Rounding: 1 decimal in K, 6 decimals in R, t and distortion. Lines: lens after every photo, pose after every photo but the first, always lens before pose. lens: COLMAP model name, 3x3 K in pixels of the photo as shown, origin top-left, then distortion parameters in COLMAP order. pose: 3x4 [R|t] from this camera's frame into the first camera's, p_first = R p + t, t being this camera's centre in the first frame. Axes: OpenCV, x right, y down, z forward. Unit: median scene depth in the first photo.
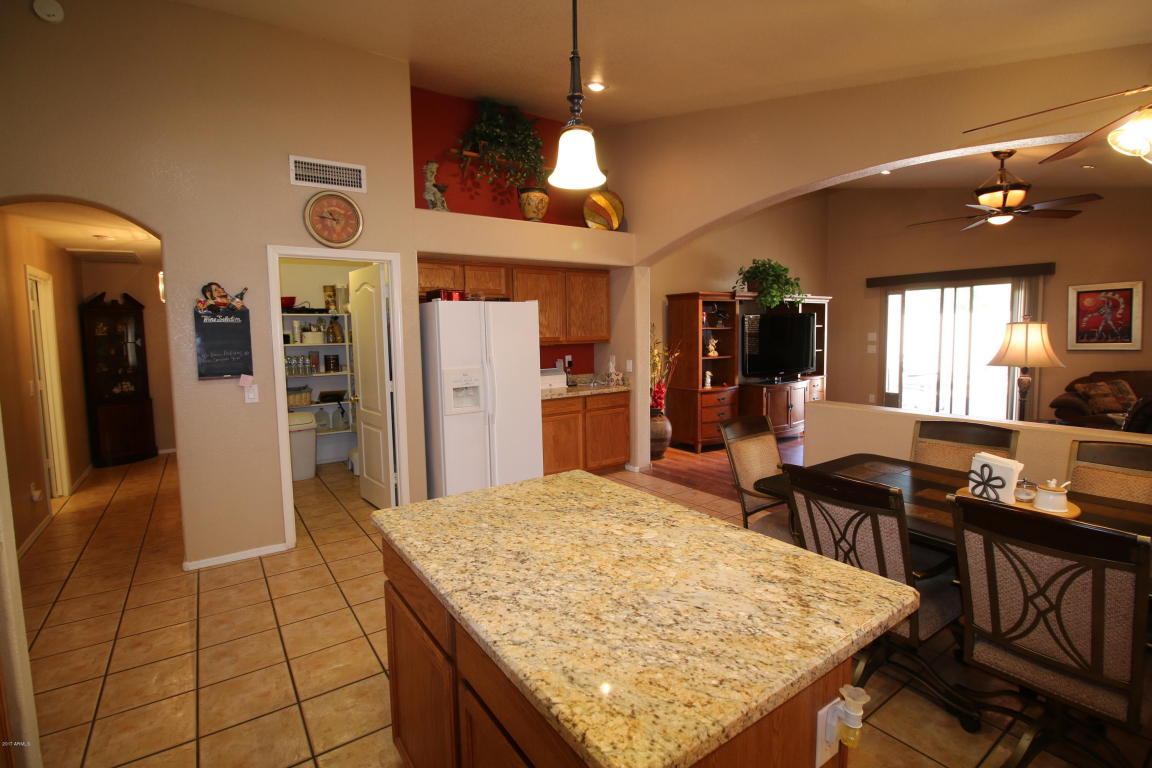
lens RADIAL K [[535.0, 0, 573.9], [0, 535.0, 374.6], [0, 0, 1]] dist [0.000900, -0.012909]
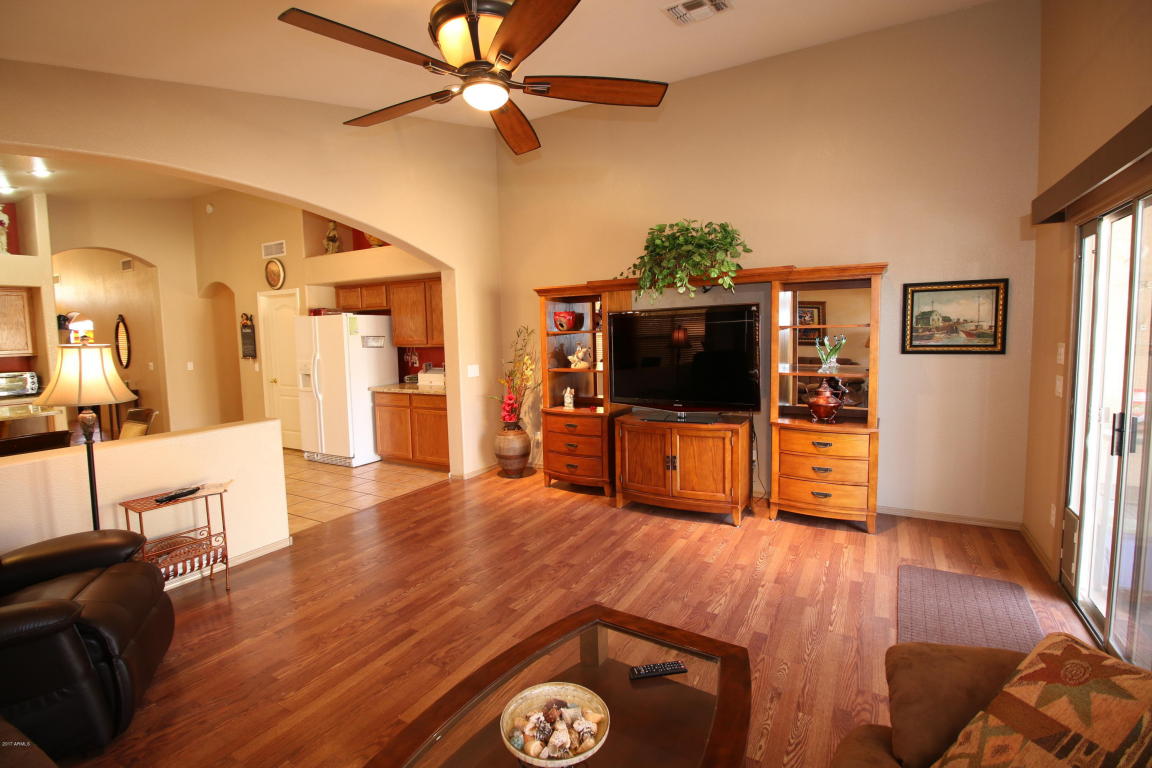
lens RADIAL K [[535.0, 0, 573.9], [0, 535.0, 374.6], [0, 0, 1]] dist [0.000900, -0.012909]
pose [[0.429907, 0.082852, -0.899064, 1.572675], [-0.060425, 0.996188, 0.062909, -0.123965], [0.900849, 0.027281, 0.433275, 1.102703]]
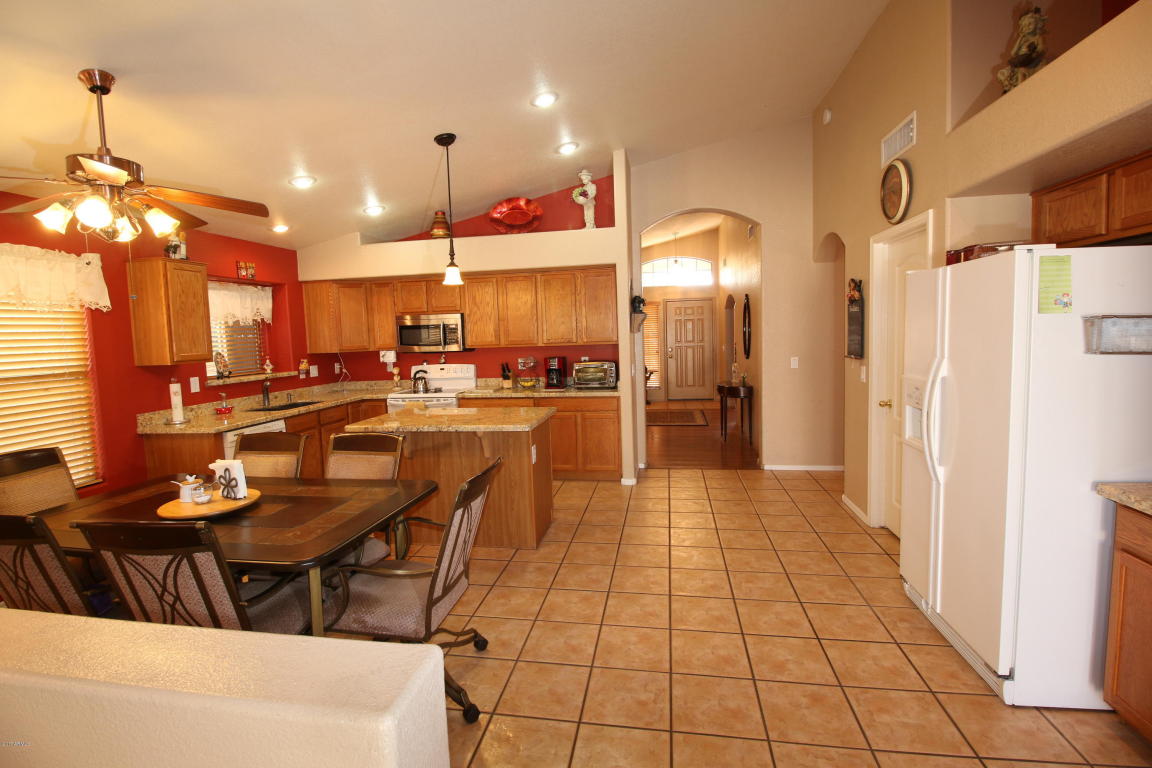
lens RADIAL K [[535.0, 0, 573.9], [0, 535.0, 374.6], [0, 0, 1]] dist [0.000900, -0.012909]
pose [[-0.698664, 0.097189, -0.708818, 0.560123], [-0.012240, 0.988962, 0.147665, -0.111479], [0.715345, 0.111844, -0.689763, 1.225158]]
